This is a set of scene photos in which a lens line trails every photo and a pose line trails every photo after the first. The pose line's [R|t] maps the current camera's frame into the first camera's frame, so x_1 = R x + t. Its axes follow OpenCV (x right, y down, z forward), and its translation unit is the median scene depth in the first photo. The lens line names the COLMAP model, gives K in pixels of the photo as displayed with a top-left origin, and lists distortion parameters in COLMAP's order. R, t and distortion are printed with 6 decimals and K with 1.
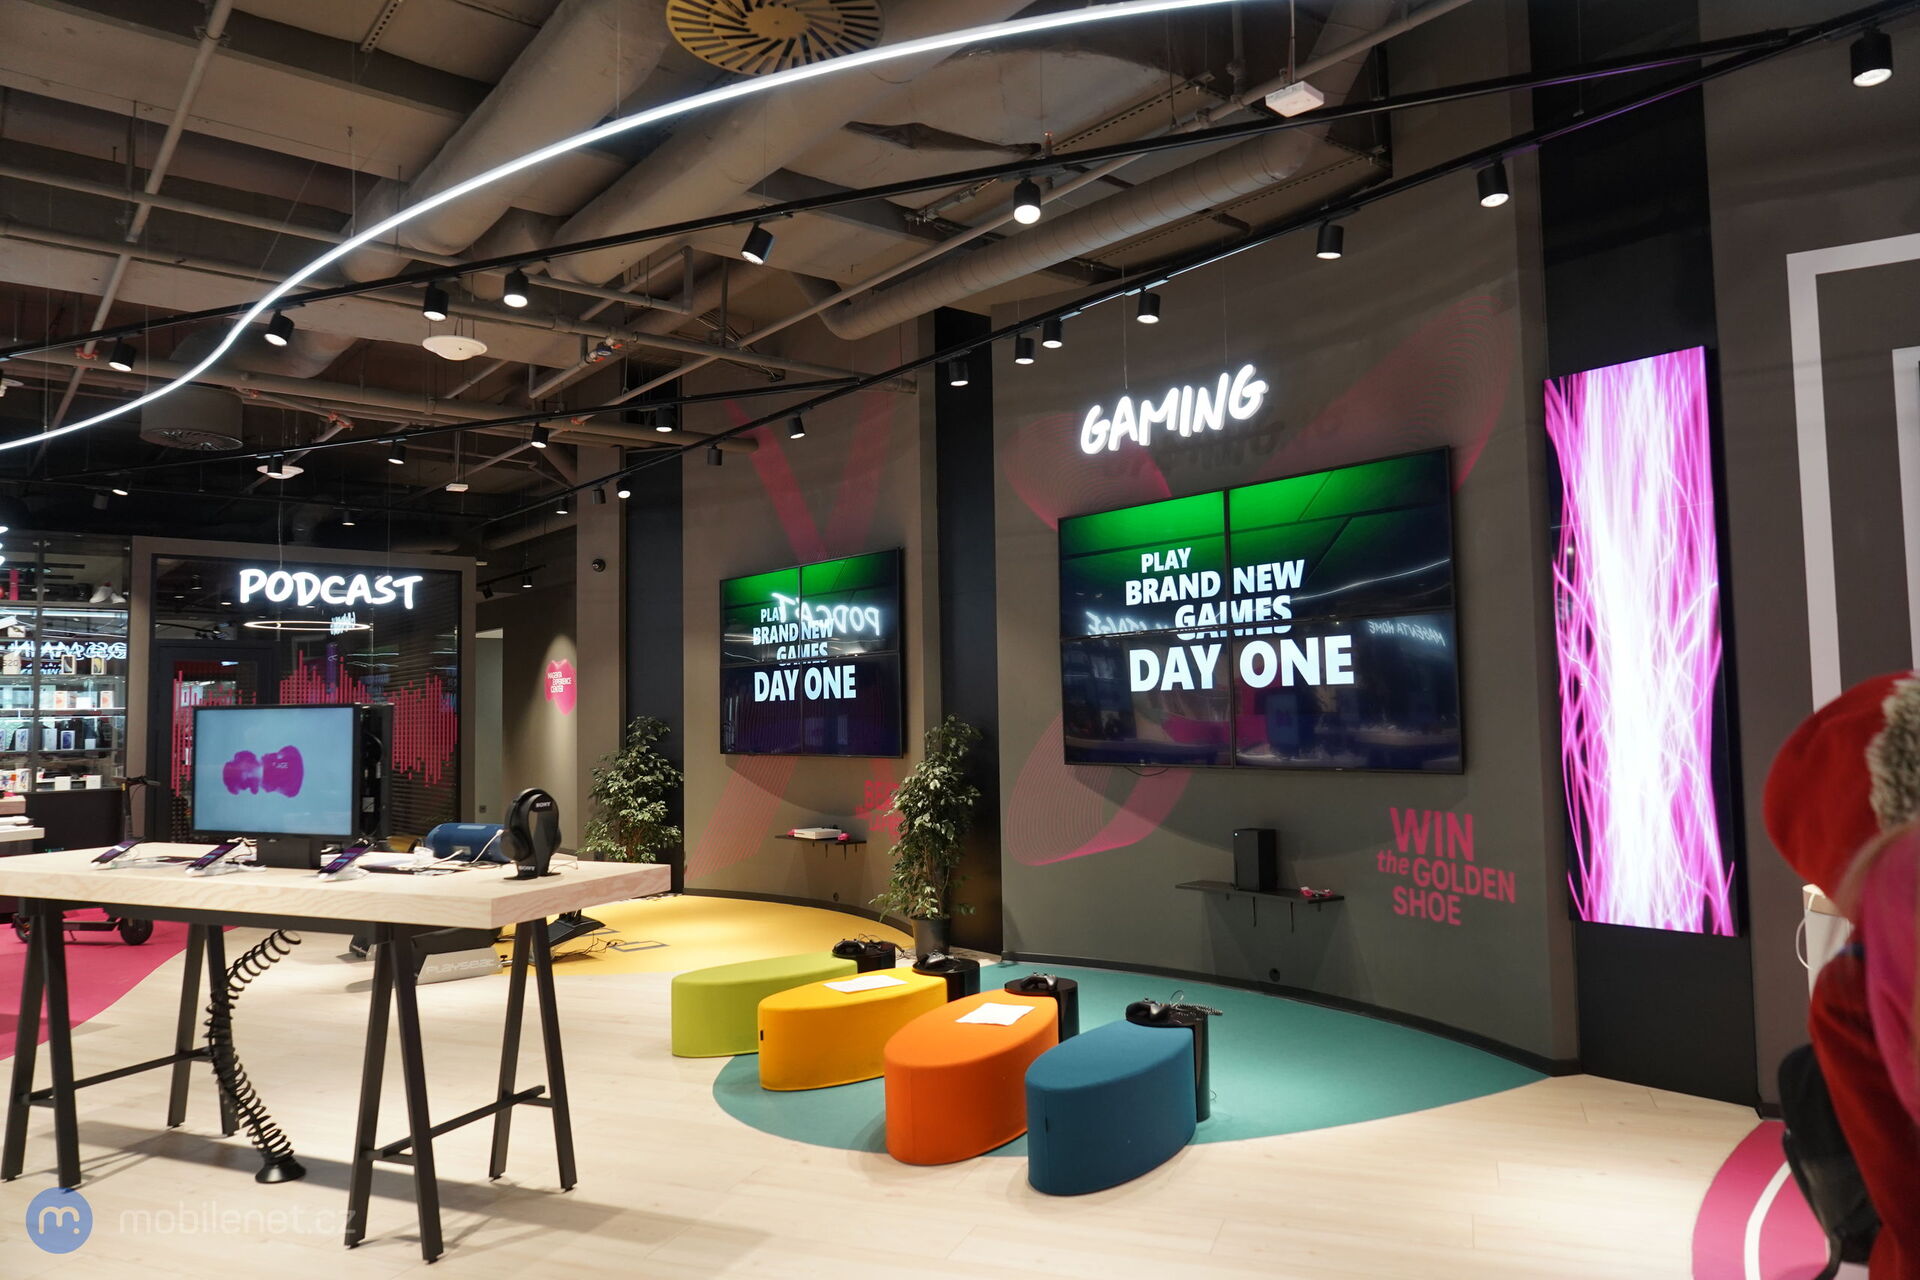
lens RADIAL K [[1287.6, 0, 958.7], [0, 1287.6, 645.6], [0, 0, 1]] dist [-0.040819, 0.032384]
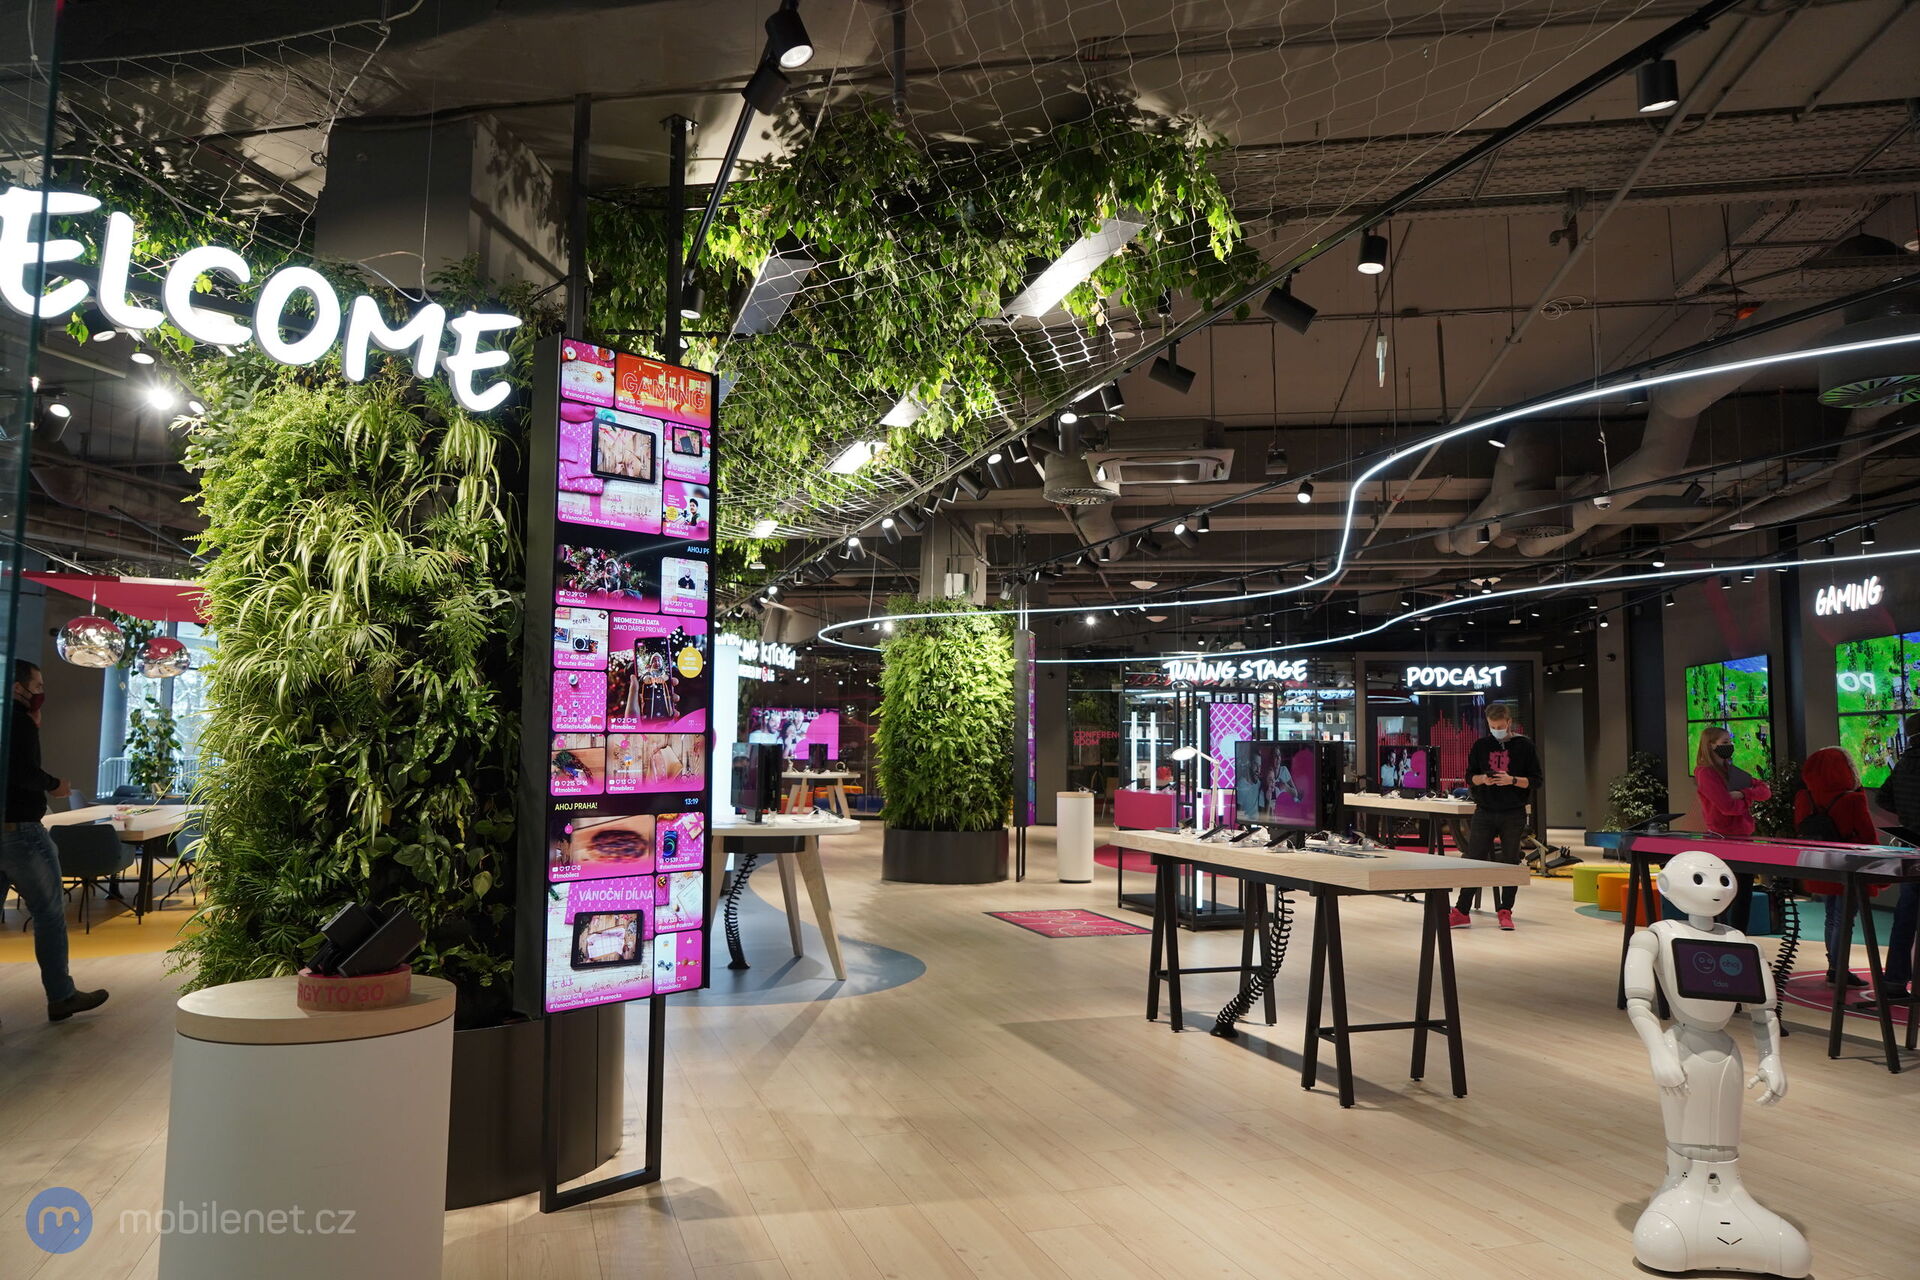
lens RADIAL K [[1287.6, 0, 956.5], [0, 1287.6, 639.8], [0, 0, 1]] dist [-0.040819, 0.032384]
pose [[0.644180, -0.038208, -0.763919, 0.442981], [0.019320, 0.999246, -0.033687, -0.048898], [0.764630, 0.006942, 0.644432, -0.709425]]
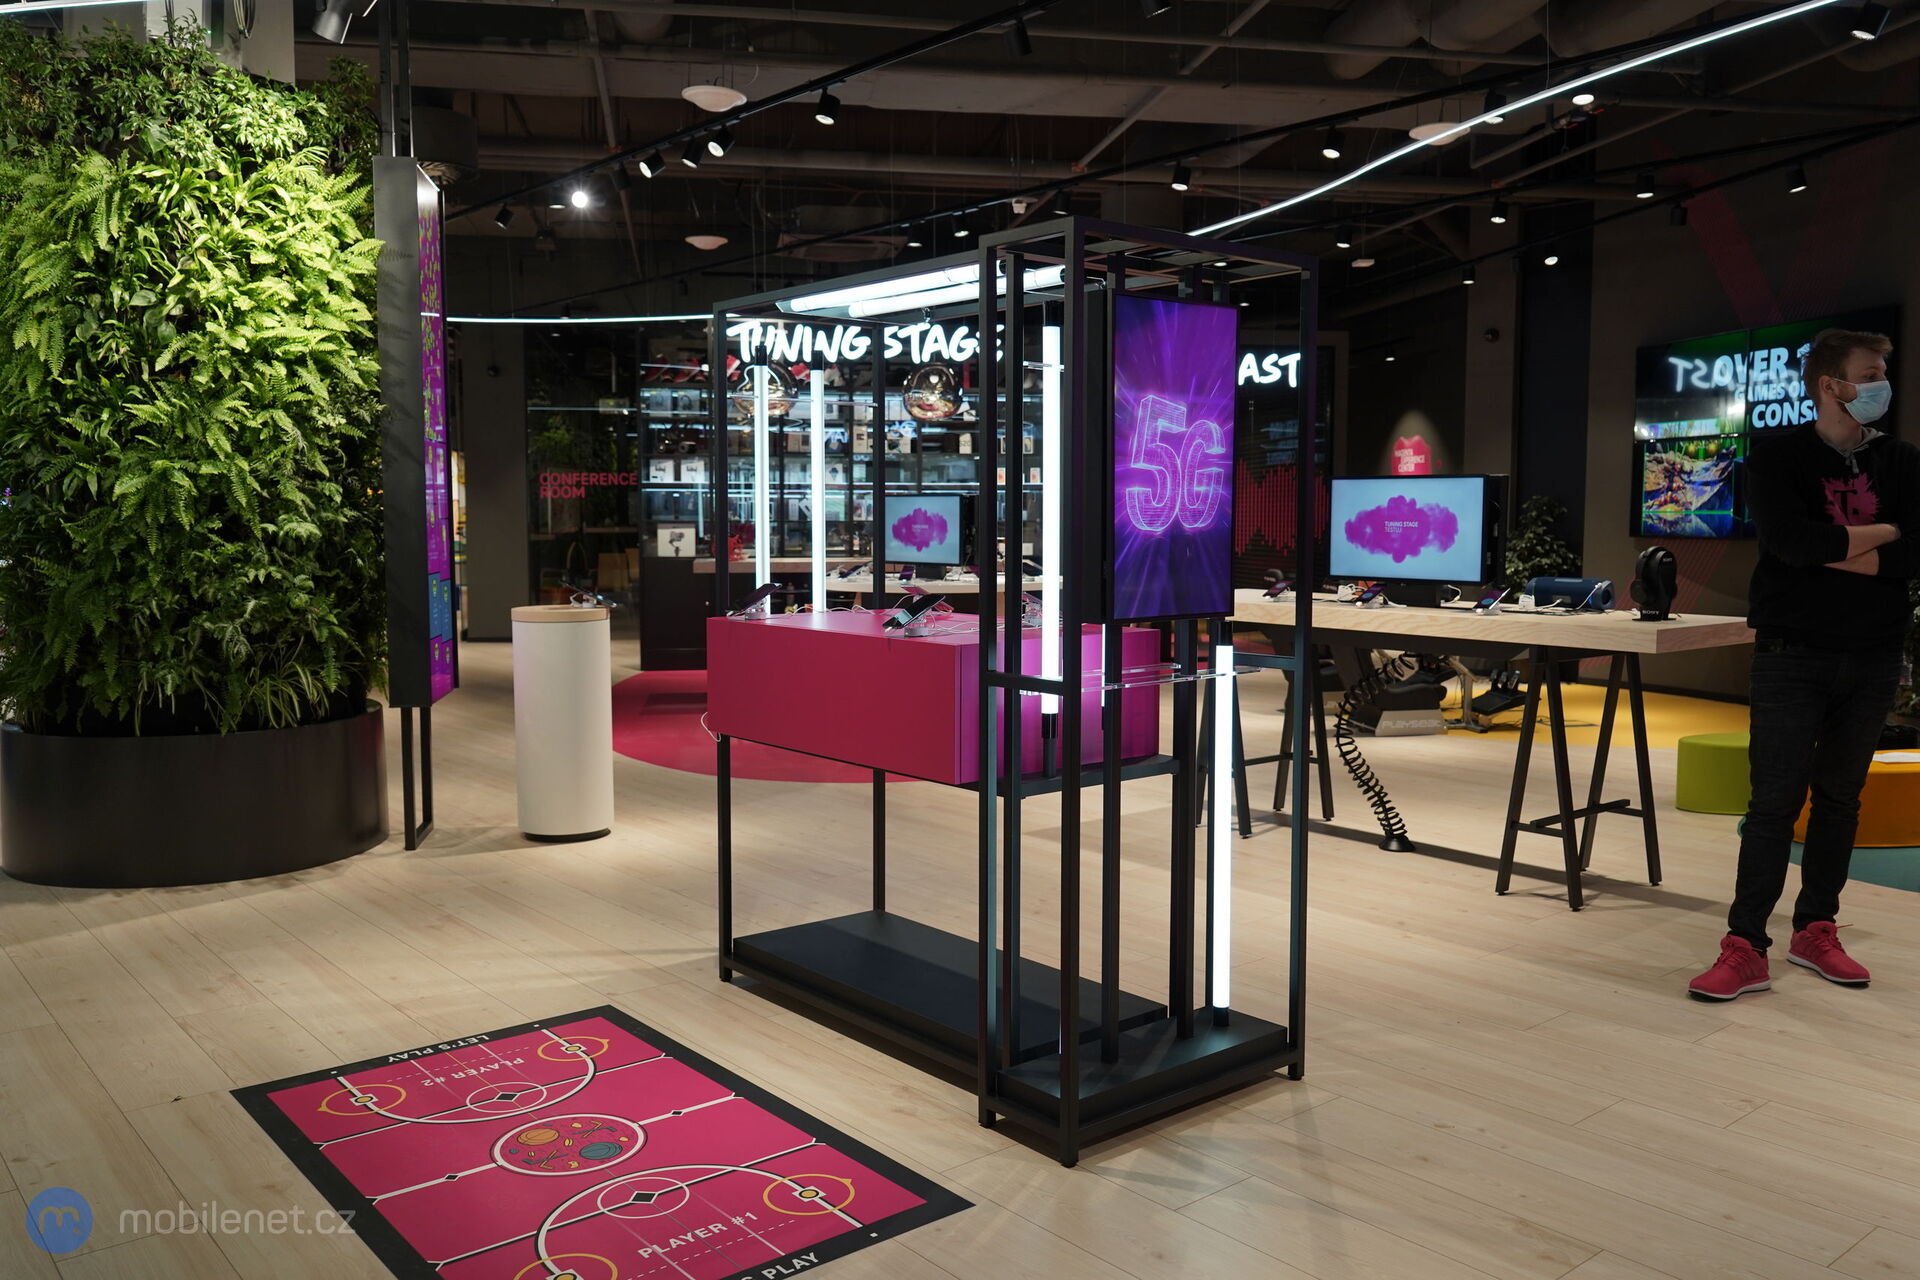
lens RADIAL K [[1516.0, 0, 947.9], [0, 1516.0, 626.7], [0, 0, 1]] dist [0.001046, 0.007243]
pose [[0.871548, 0.054749, -0.487245, -0.077432], [0.012148, 0.991030, 0.133085, -0.003769], [0.490161, -0.121909, 0.863065, -0.197509]]
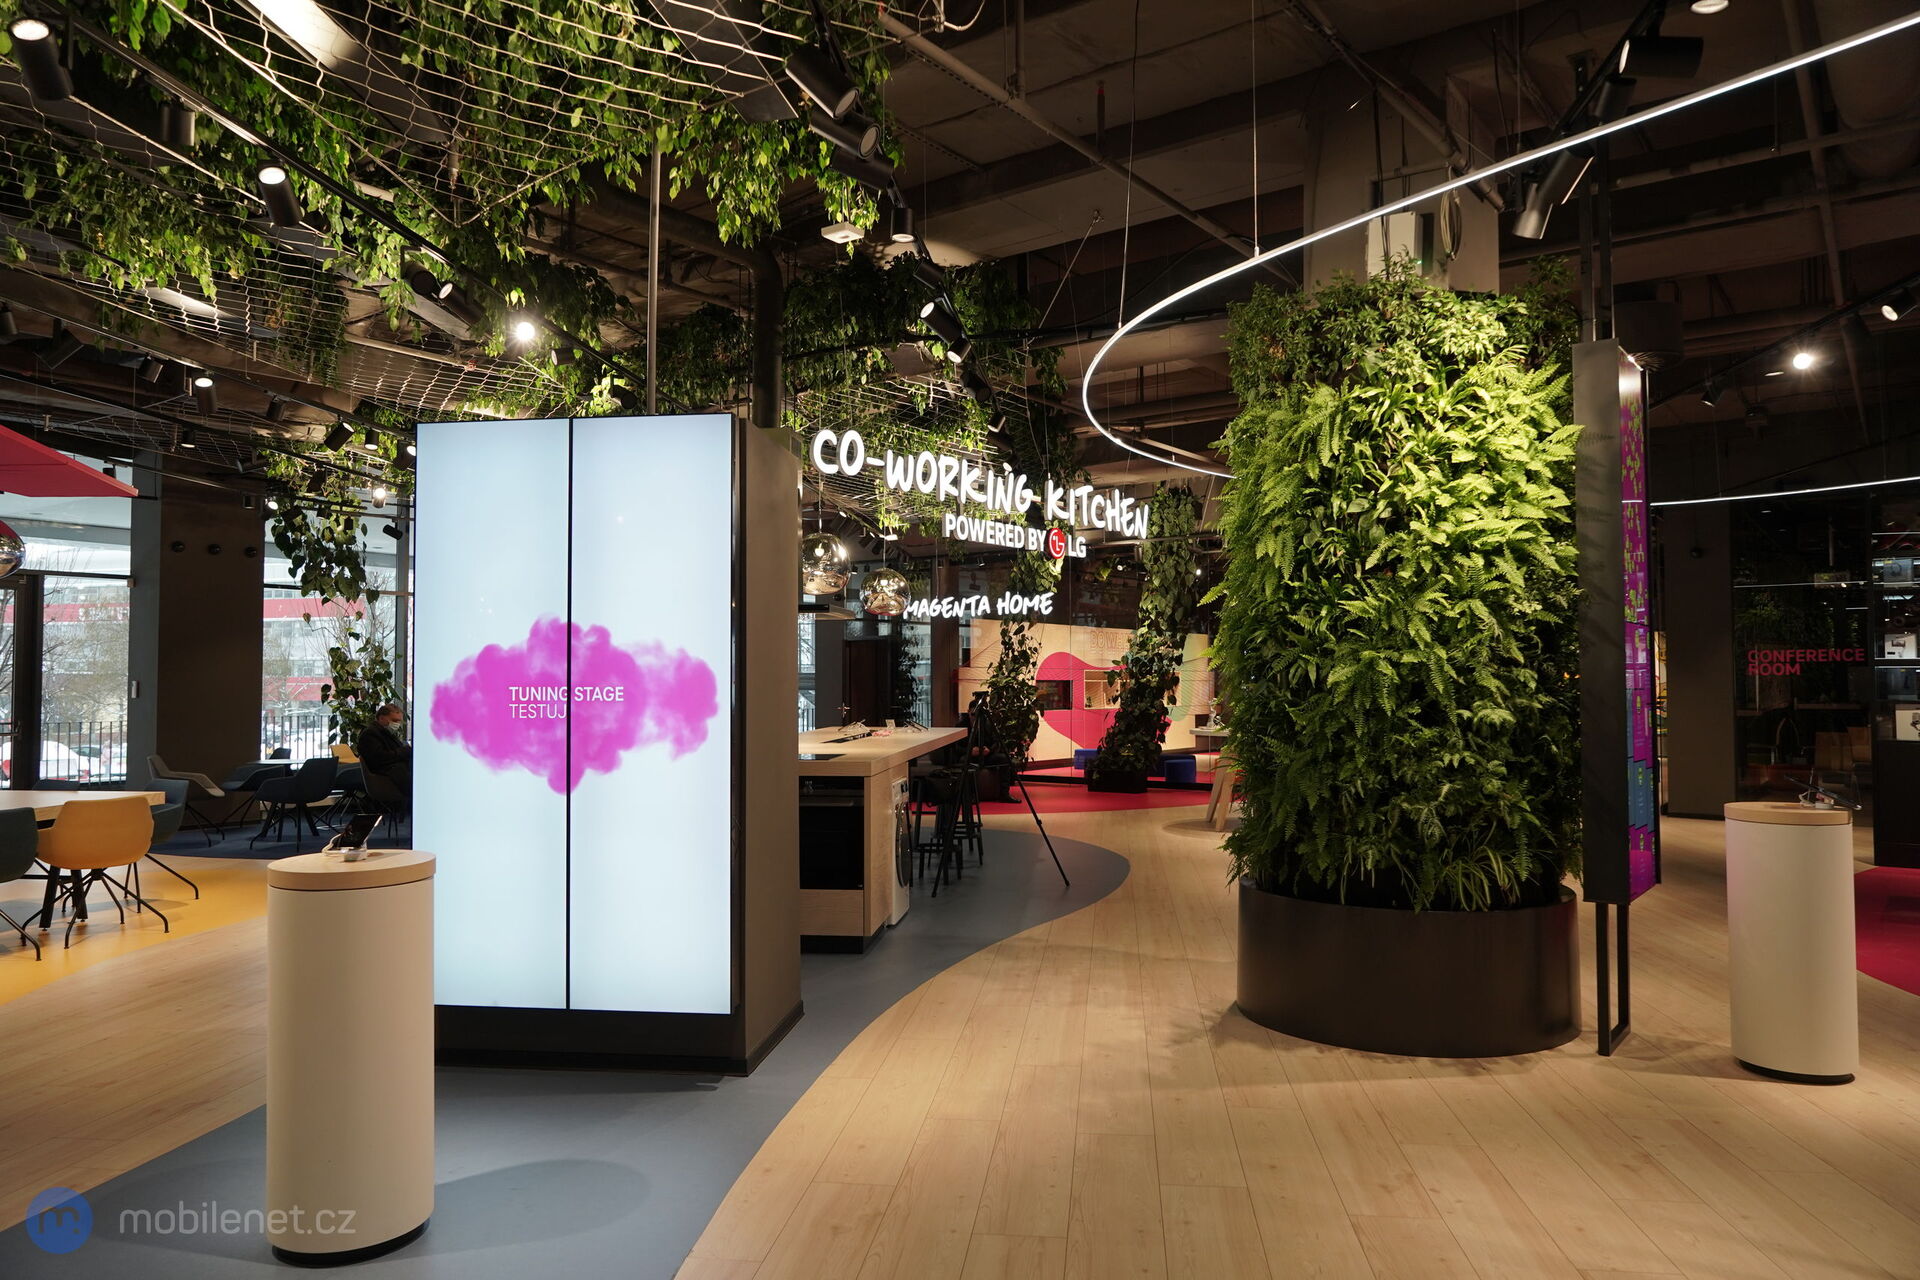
lens RADIAL K [[1287.6, 0, 947.4], [0, 1287.6, 637.6], [0, 0, 1]] dist [-0.040819, 0.032384]
pose [[0.237211, -0.017954, -0.971292, -0.141512], [0.050323, 0.998714, -0.006171, -0.004192], [0.970154, -0.047414, 0.237810, -0.140178]]
